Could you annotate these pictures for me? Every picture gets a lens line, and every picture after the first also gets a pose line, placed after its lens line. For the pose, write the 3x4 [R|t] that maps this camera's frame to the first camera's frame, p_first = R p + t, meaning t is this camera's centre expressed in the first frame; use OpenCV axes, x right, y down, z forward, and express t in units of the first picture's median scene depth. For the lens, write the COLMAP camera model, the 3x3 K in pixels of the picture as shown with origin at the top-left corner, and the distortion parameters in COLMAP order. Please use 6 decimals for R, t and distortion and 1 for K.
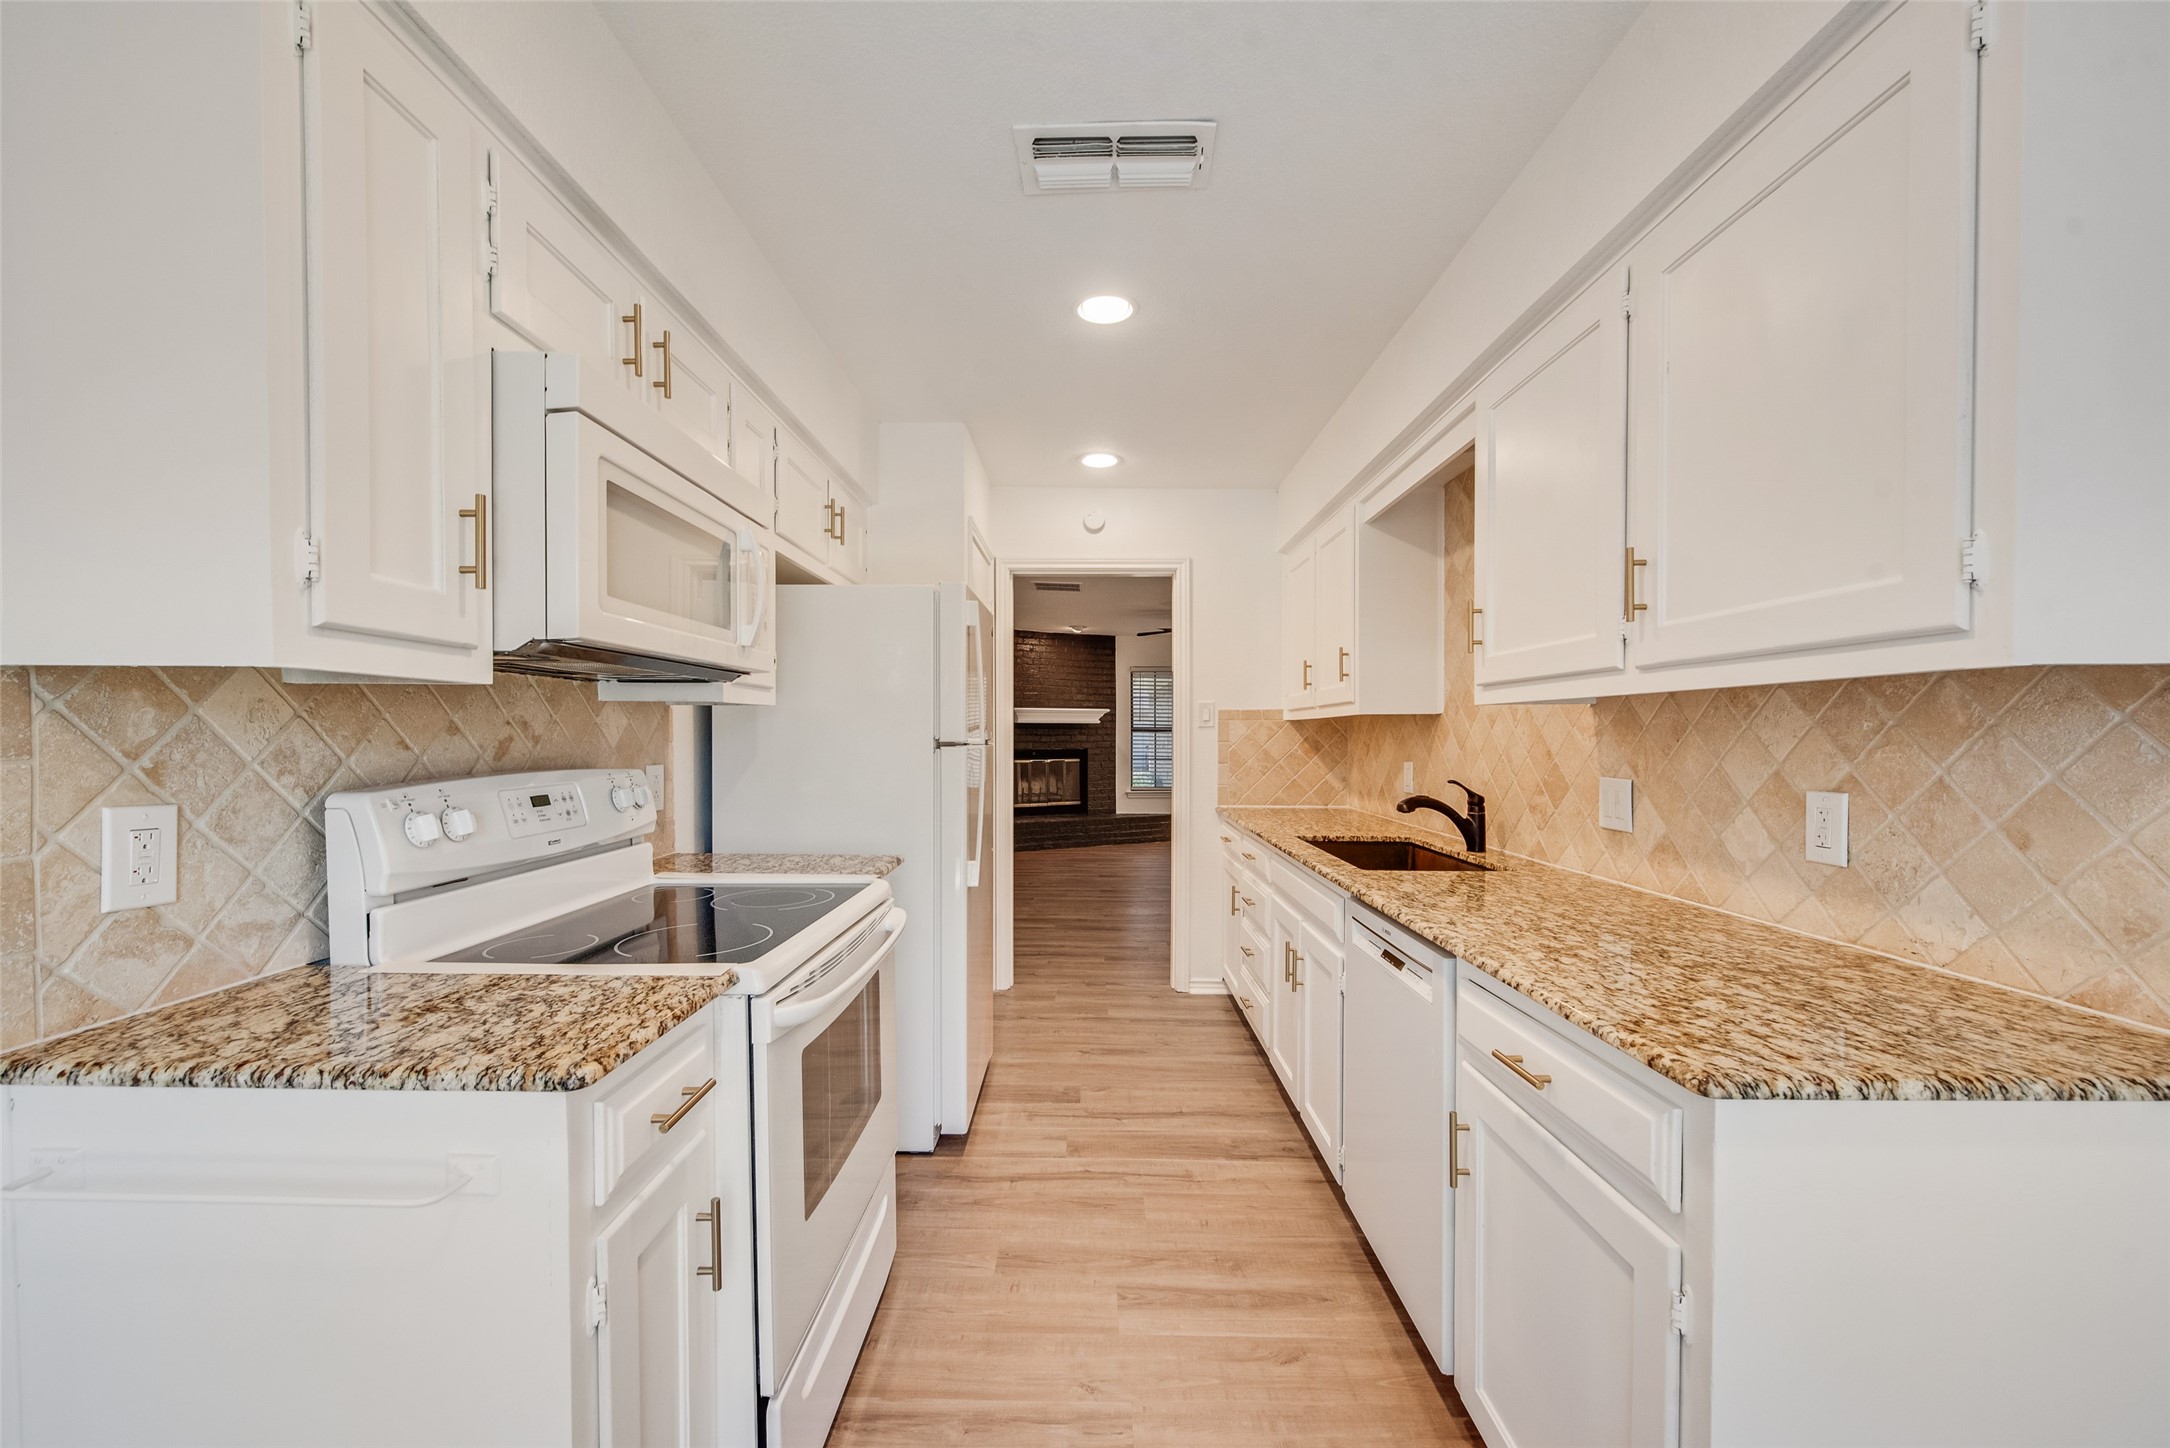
lens RADIAL K [[877.5, 0, 1082.8], [0, 877.5, 739.3], [0, 0, 1]] dist [0.002423, 0.000218]
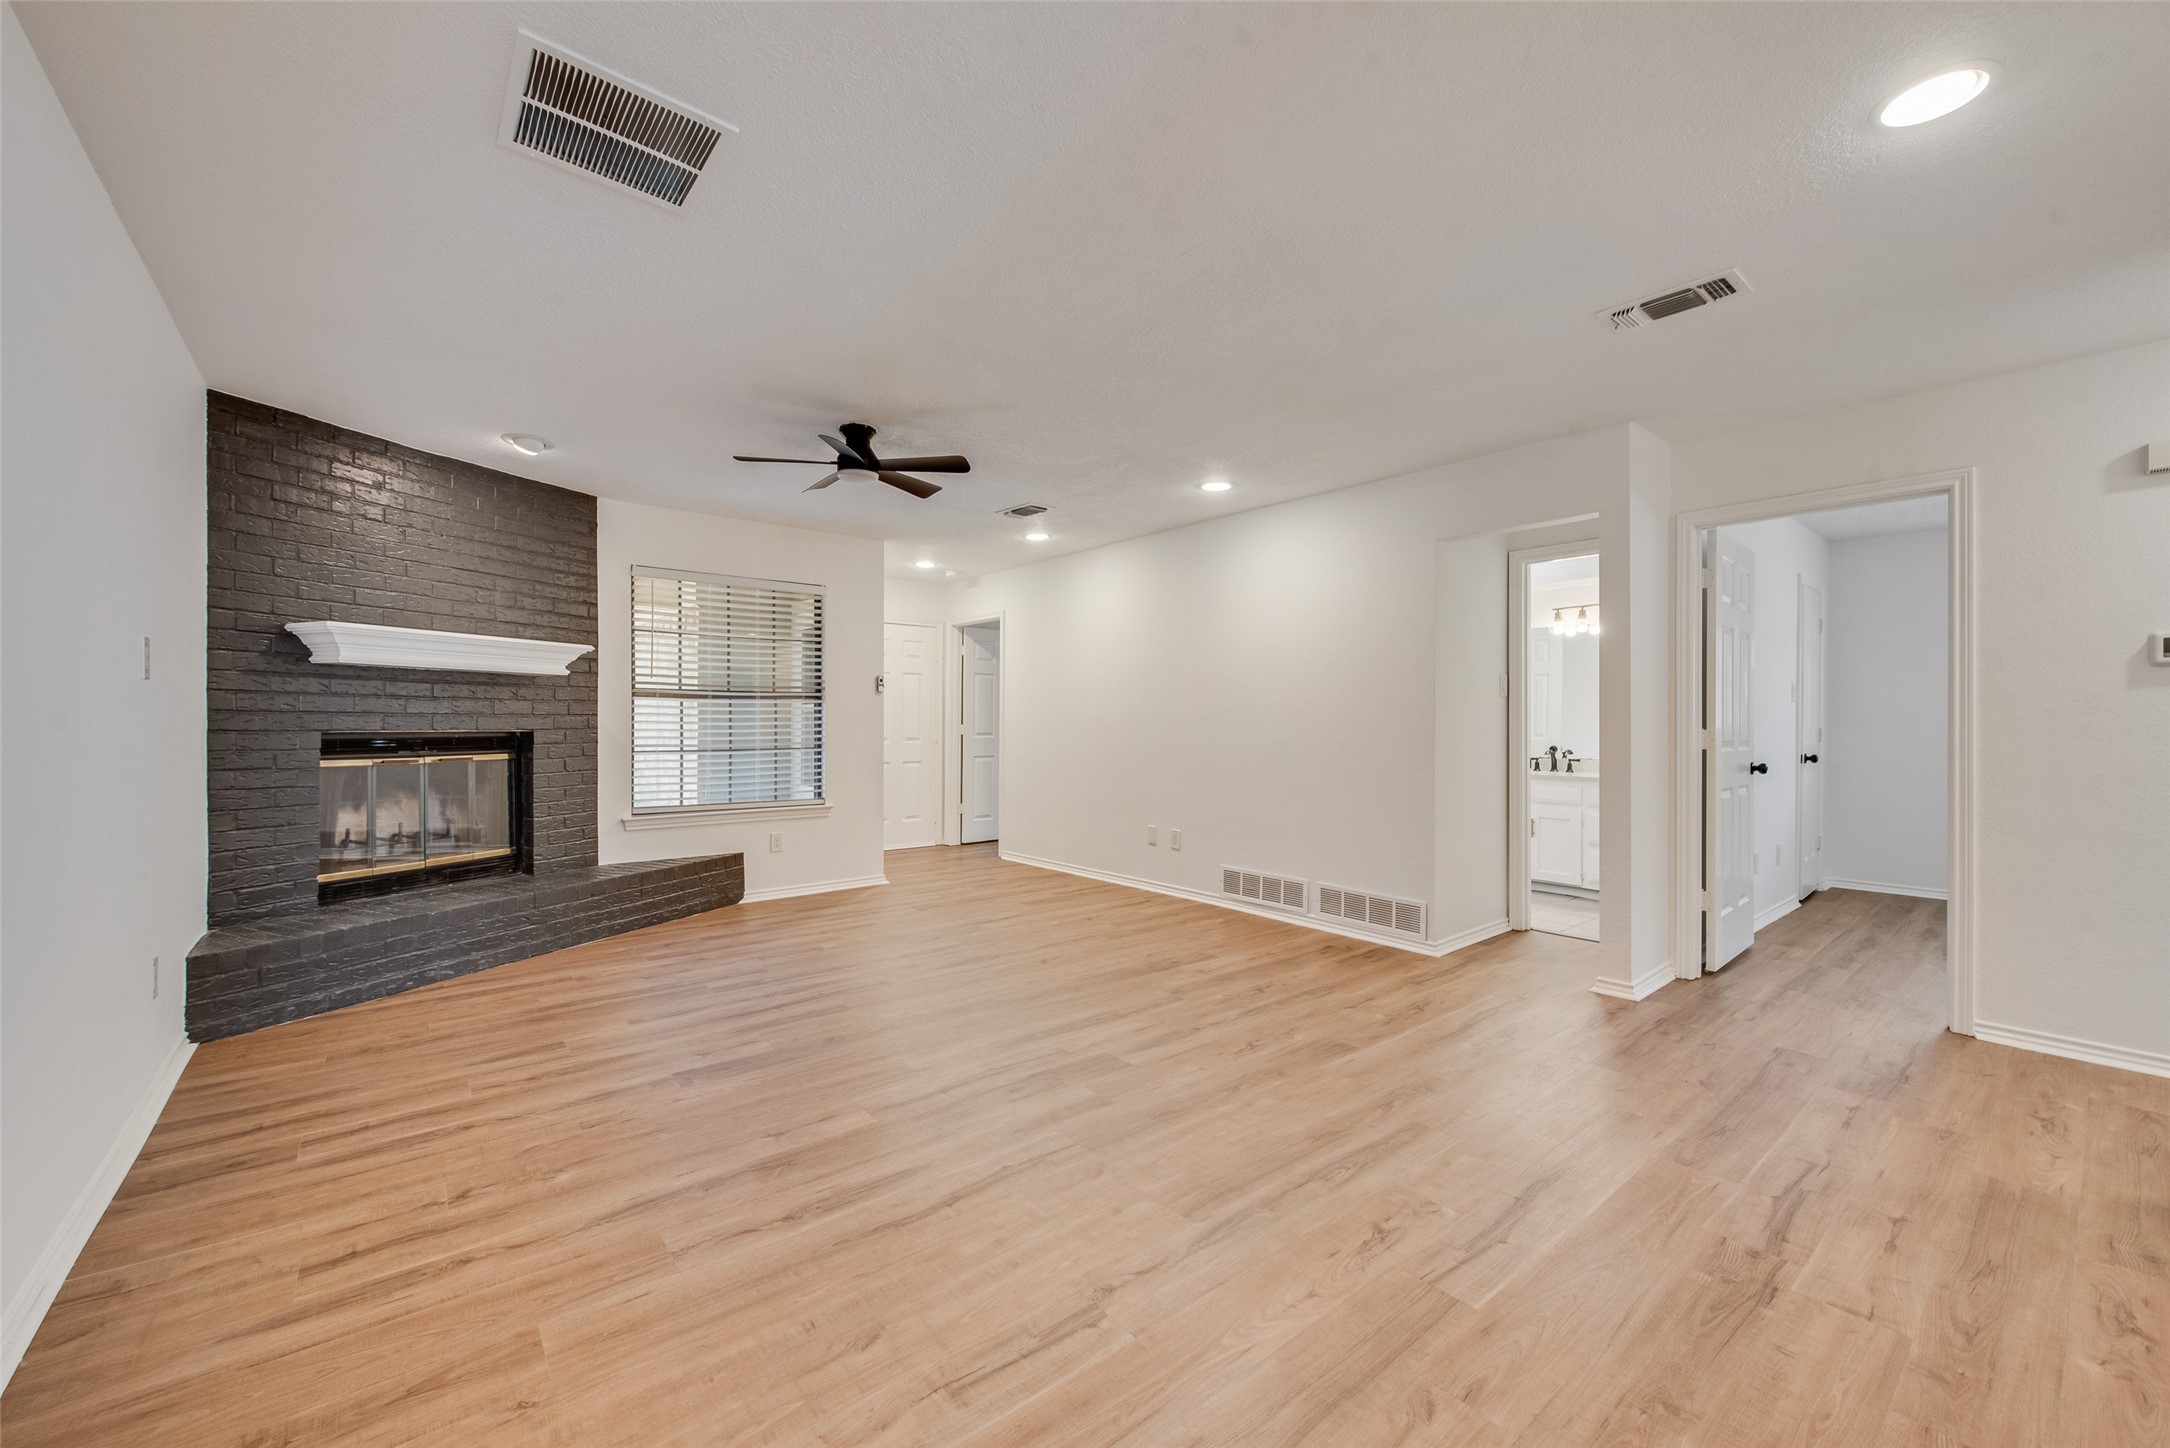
lens RADIAL K [[877.5, 0, 1093.8], [0, 877.5, 723.7], [0, 0, 1]] dist [0.002423, 0.000218]
pose [[0.768295, 0.003724, 0.640085, -0.062312], [-0.007583, 0.999966, 0.003285, 0.003456], [-0.640051, -0.007378, 0.768297, 0.462327]]
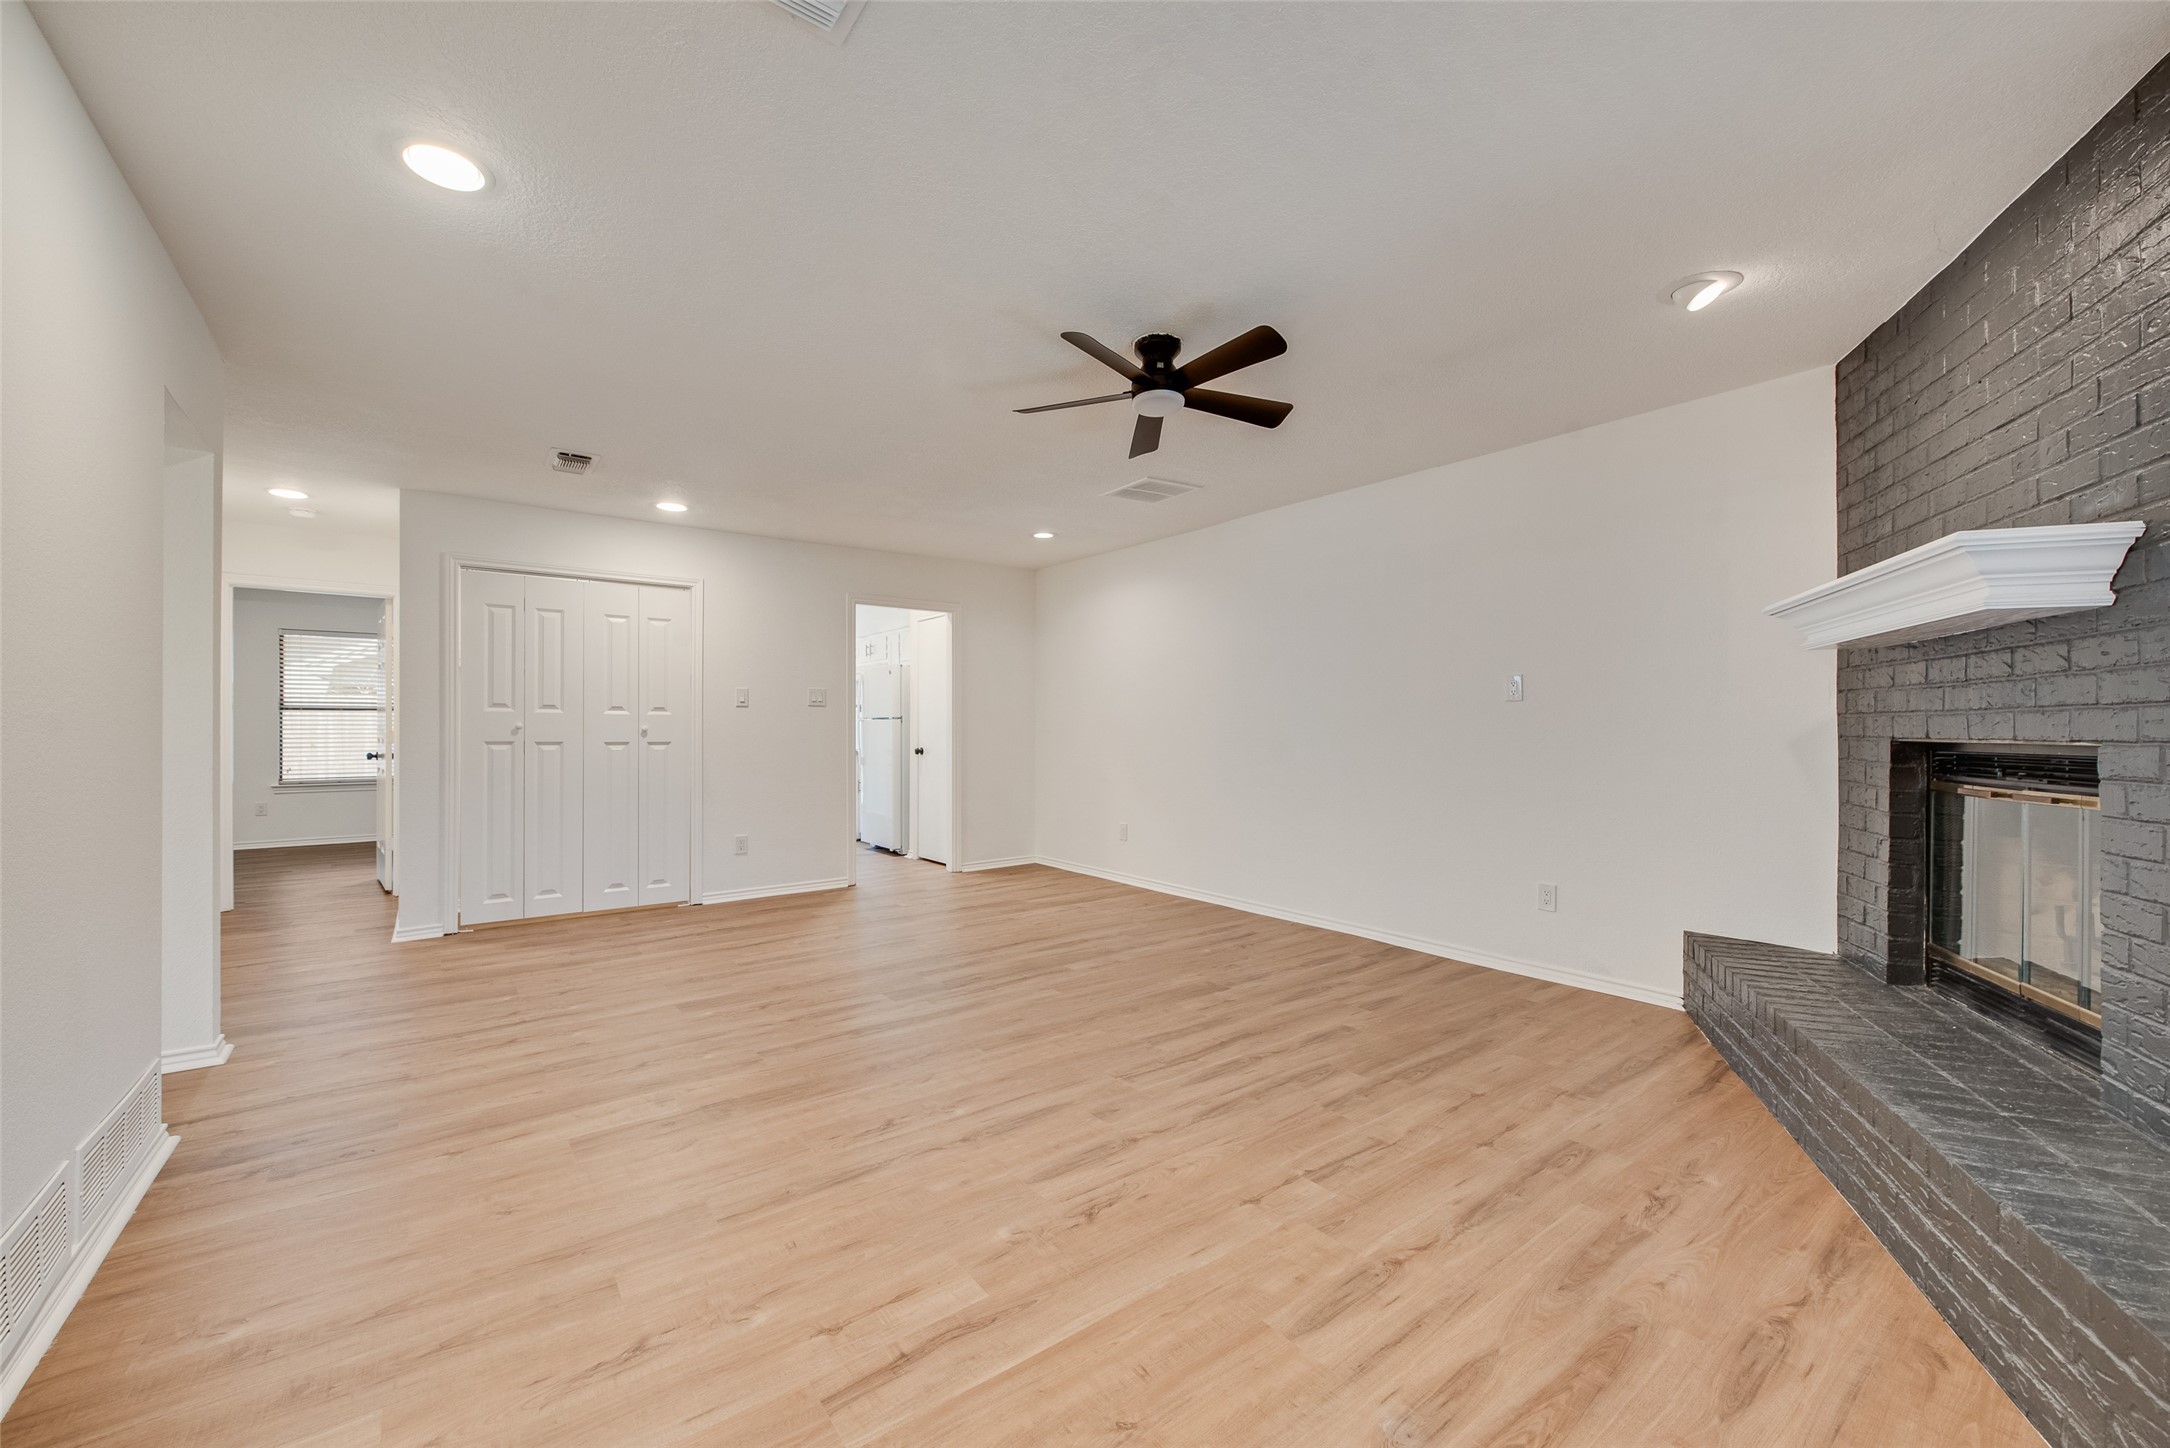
lens RADIAL K [[877.5, 0, 1101.1], [0, 877.5, 730.8], [0, 0, 1]] dist [0.002423, 0.000218]
pose [[-0.785916, -0.001365, -0.618332, 0.276017], [0.001805, 0.999988, -0.004502, 0.008015], [0.618331, -0.004654, -0.785904, 1.001870]]
